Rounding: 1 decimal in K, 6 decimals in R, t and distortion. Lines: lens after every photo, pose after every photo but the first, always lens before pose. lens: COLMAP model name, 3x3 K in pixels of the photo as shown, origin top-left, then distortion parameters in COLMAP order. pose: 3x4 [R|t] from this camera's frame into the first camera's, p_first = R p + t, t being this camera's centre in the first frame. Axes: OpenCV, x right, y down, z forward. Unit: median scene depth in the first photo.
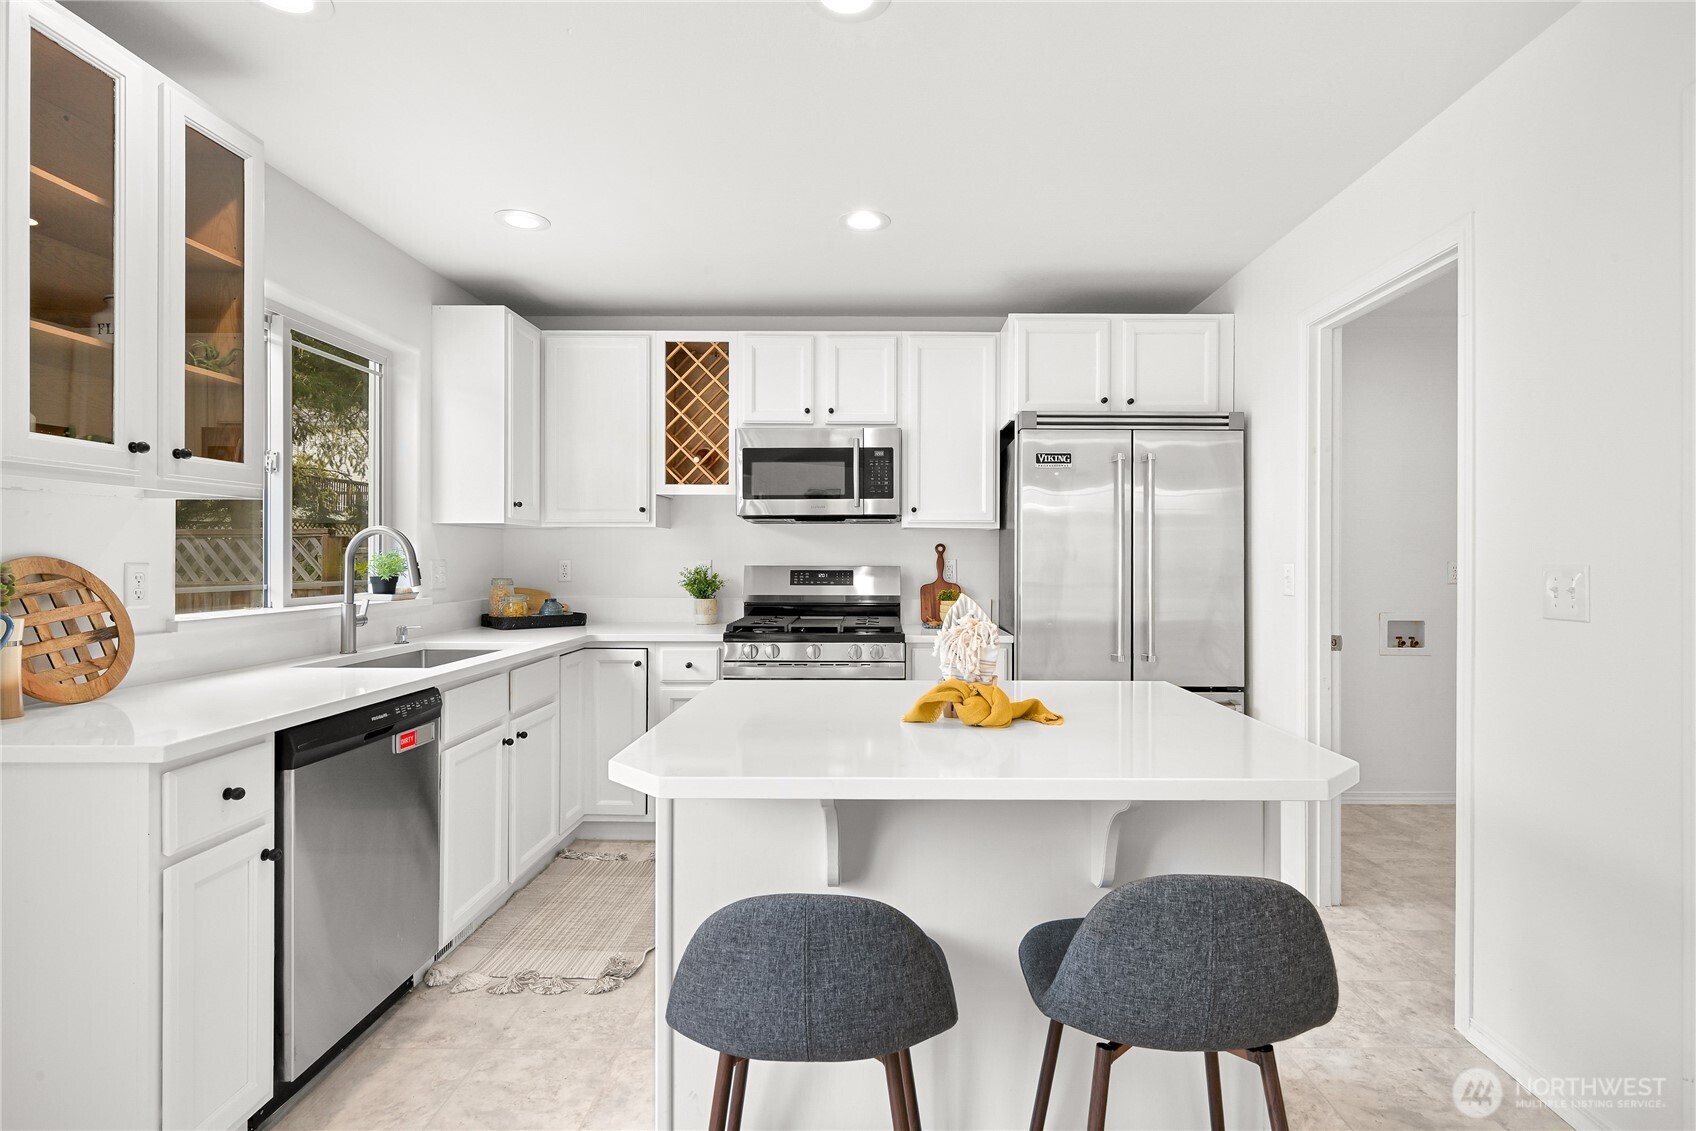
lens RADIAL K [[847.4, 0, 877.7], [0, 847.4, 558.0], [0, 0, 1]] dist [0.000174, -0.000027]
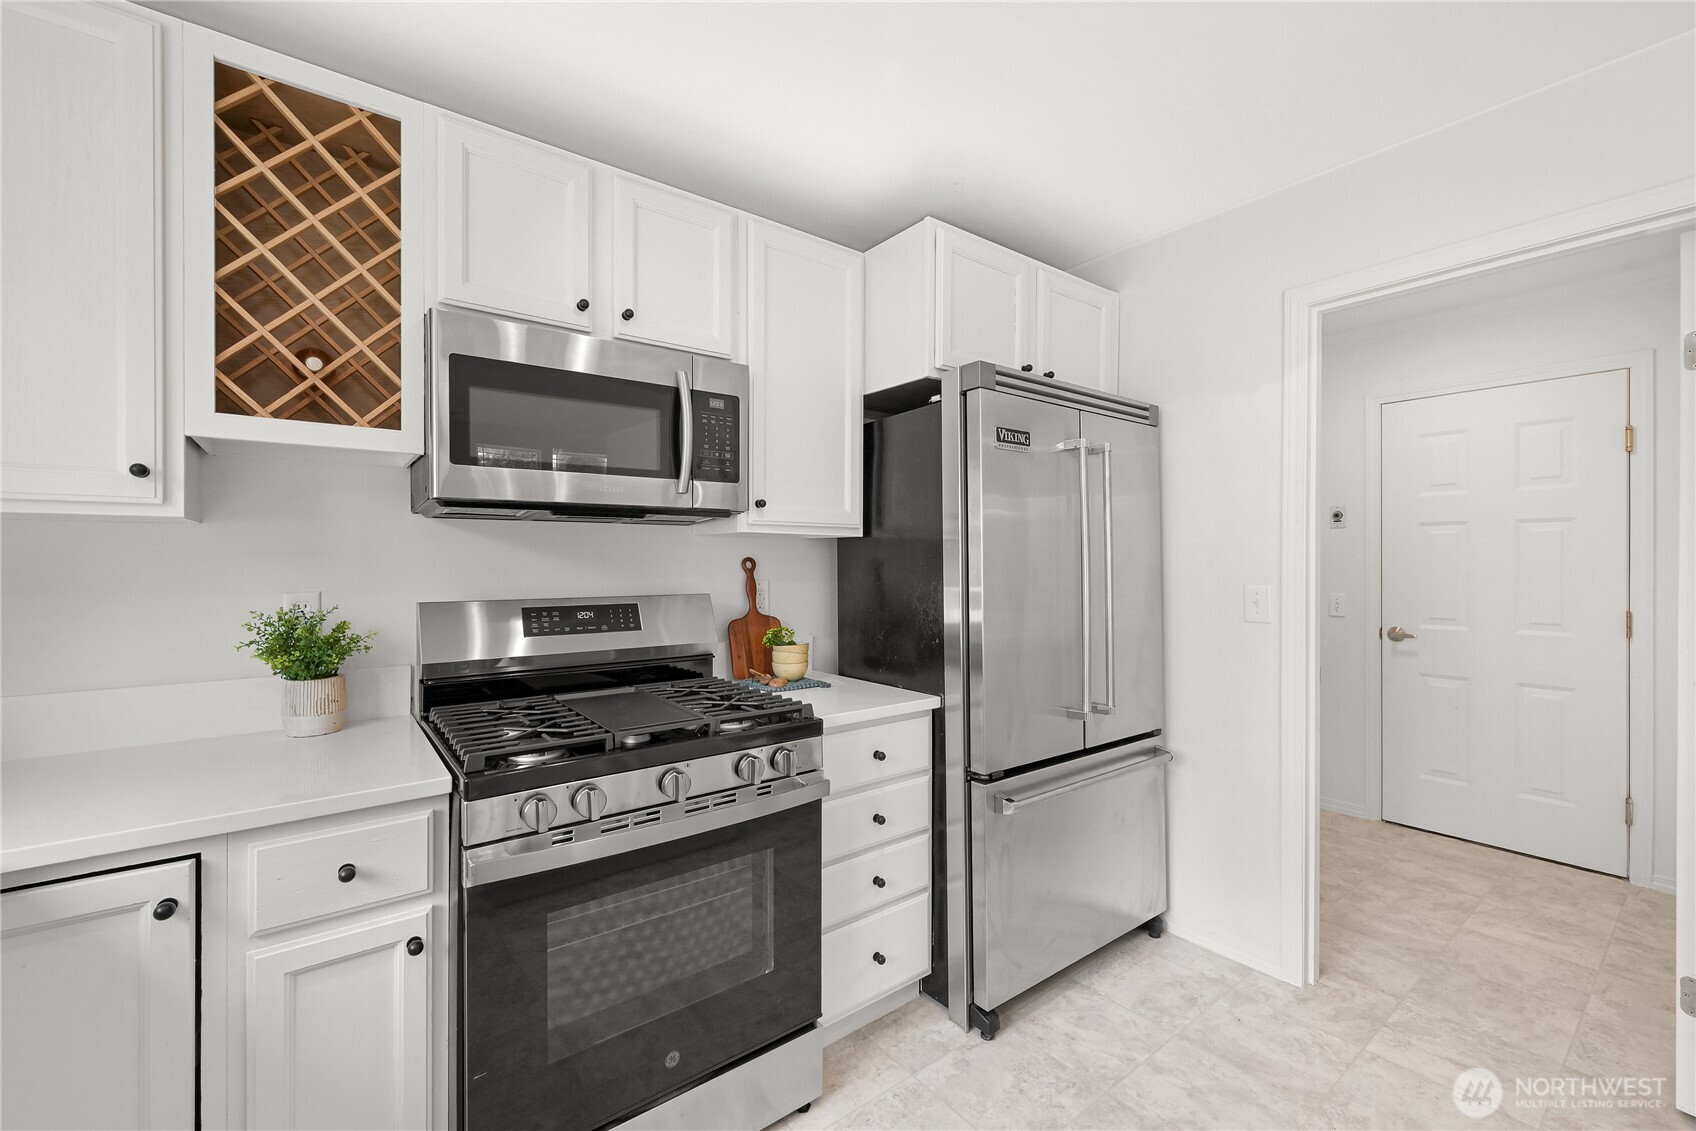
lens RADIAL K [[704.9, 0, 855.9], [0, 704.9, 562.5], [0, 0, 1]] dist [-0.000997, 0.000020]
pose [[0.792965, -0.004795, 0.609248, -0.217982], [0.002902, 0.999987, 0.004093, -0.016104], [-0.609260, -0.001478, 0.792969, 0.558571]]
